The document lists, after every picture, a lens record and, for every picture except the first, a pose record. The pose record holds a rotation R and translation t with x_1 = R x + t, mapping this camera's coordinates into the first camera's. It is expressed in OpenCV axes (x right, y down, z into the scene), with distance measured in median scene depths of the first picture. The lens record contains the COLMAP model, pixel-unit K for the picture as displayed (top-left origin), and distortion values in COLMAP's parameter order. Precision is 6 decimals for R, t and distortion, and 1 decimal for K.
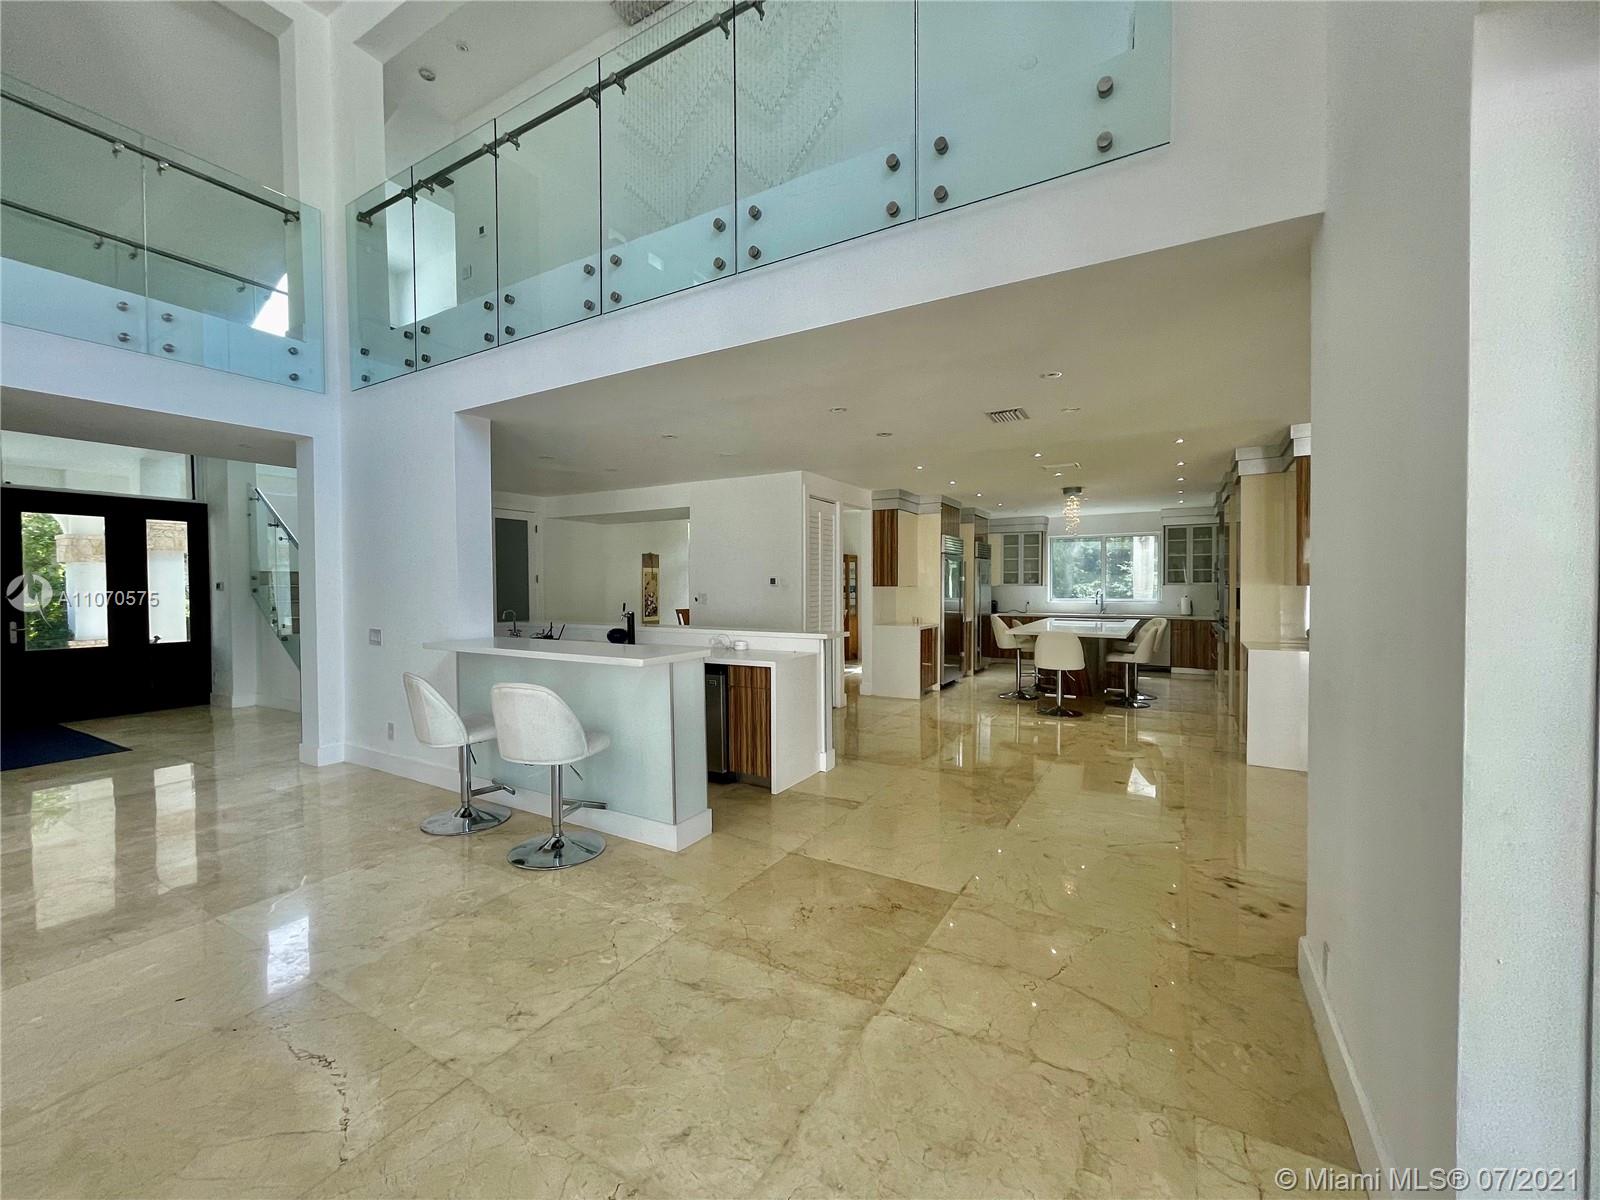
lens RADIAL K [[644.2, 0, 800.0], [0, 644.2, 600.0], [0, 0, 1]] dist [-0.015177, 0.010923]
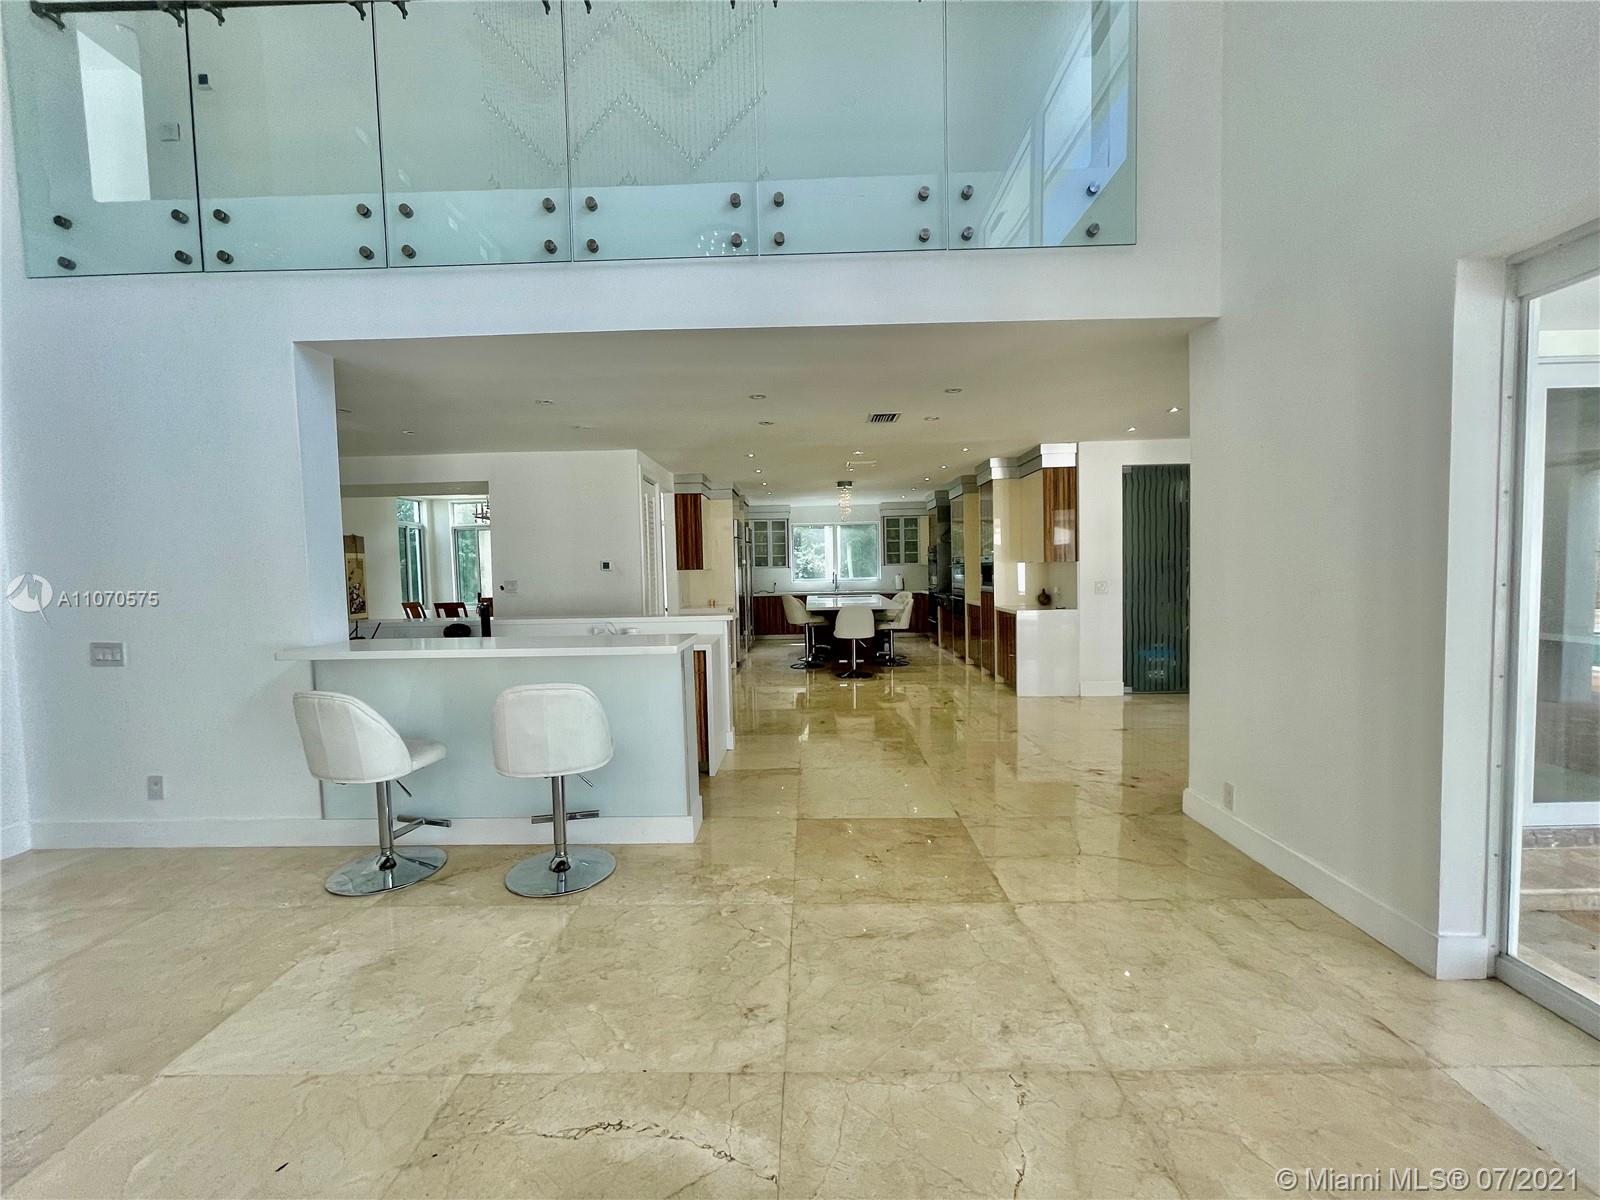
lens RADIAL K [[642.1, 0, 797.9], [0, 642.1, 598.0], [0, 0, 1]] dist [-0.001927, -0.000327]
pose [[0.872416, -0.038342, 0.487258, -0.484154], [0.028557, 0.999214, 0.027496, 0.000986], [-0.487929, -0.010073, 0.872825, 0.076037]]
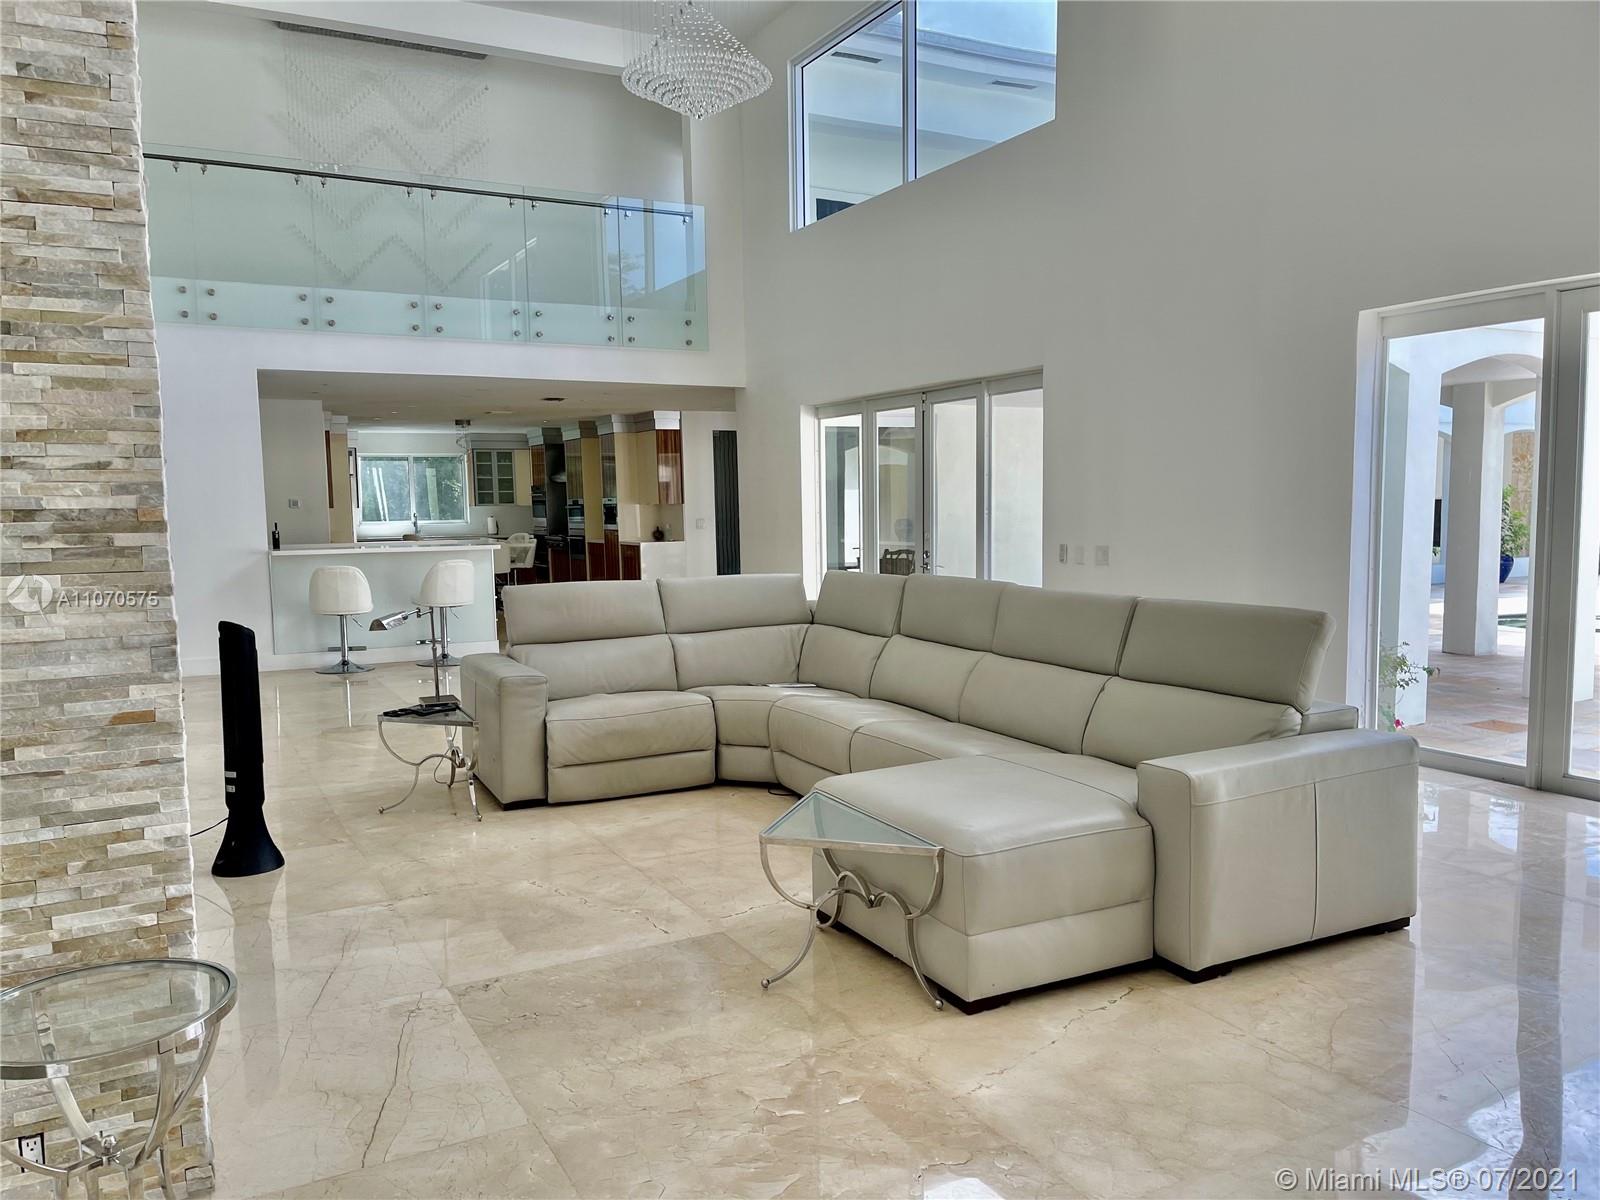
lens RADIAL K [[1199.2, 0, 796.0], [0, 1199.2, 610.6], [0, 0, 1]] dist [0.069775, -0.106980]
pose [[0.526493, -0.080245, 0.846384, -2.424691], [0.029379, 0.996658, 0.076217, 0.036081], [-0.849672, -0.015261, 0.527091, -1.388114]]
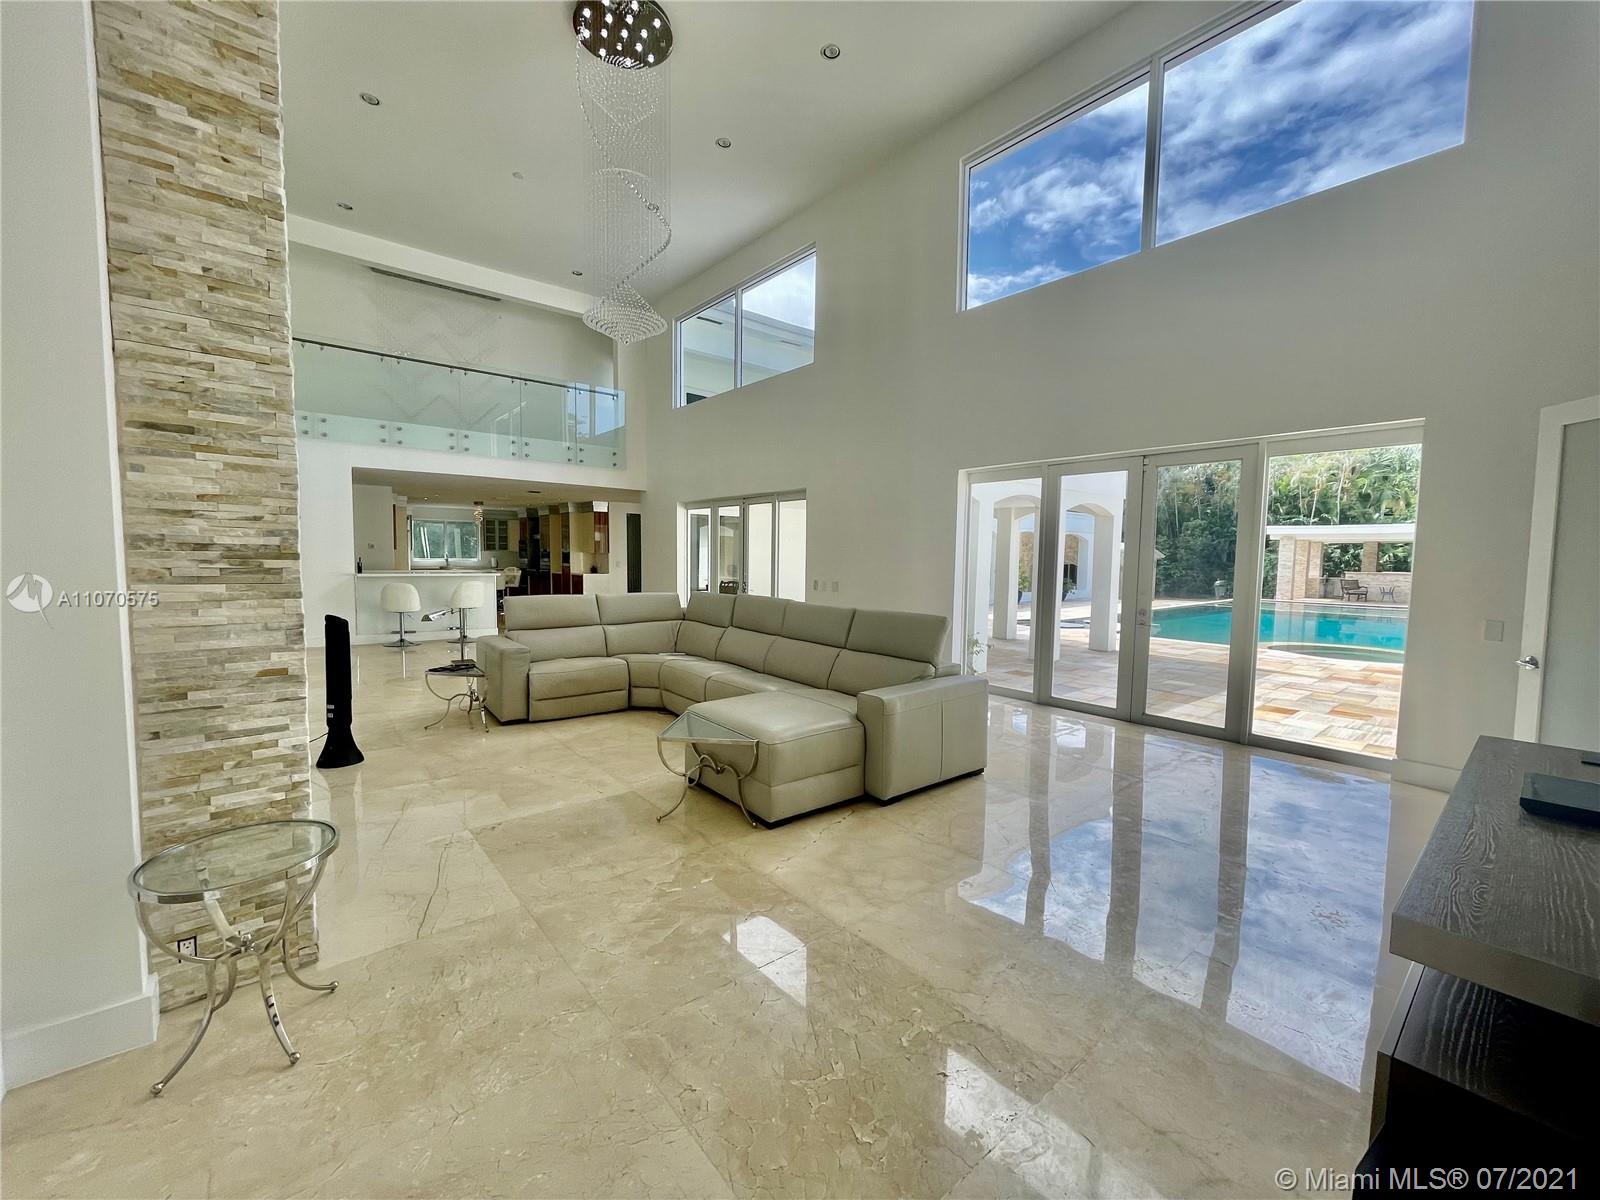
lens RADIAL K [[642.1, 0, 797.9], [0, 642.1, 598.0], [0, 0, 1]] dist [-0.001927, -0.000327]
pose [[0.350002, -0.050912, 0.935364, -2.428513], [0.000917, 0.998540, 0.054007, 0.037289], [-0.936749, -0.018045, 0.349538, -1.369908]]
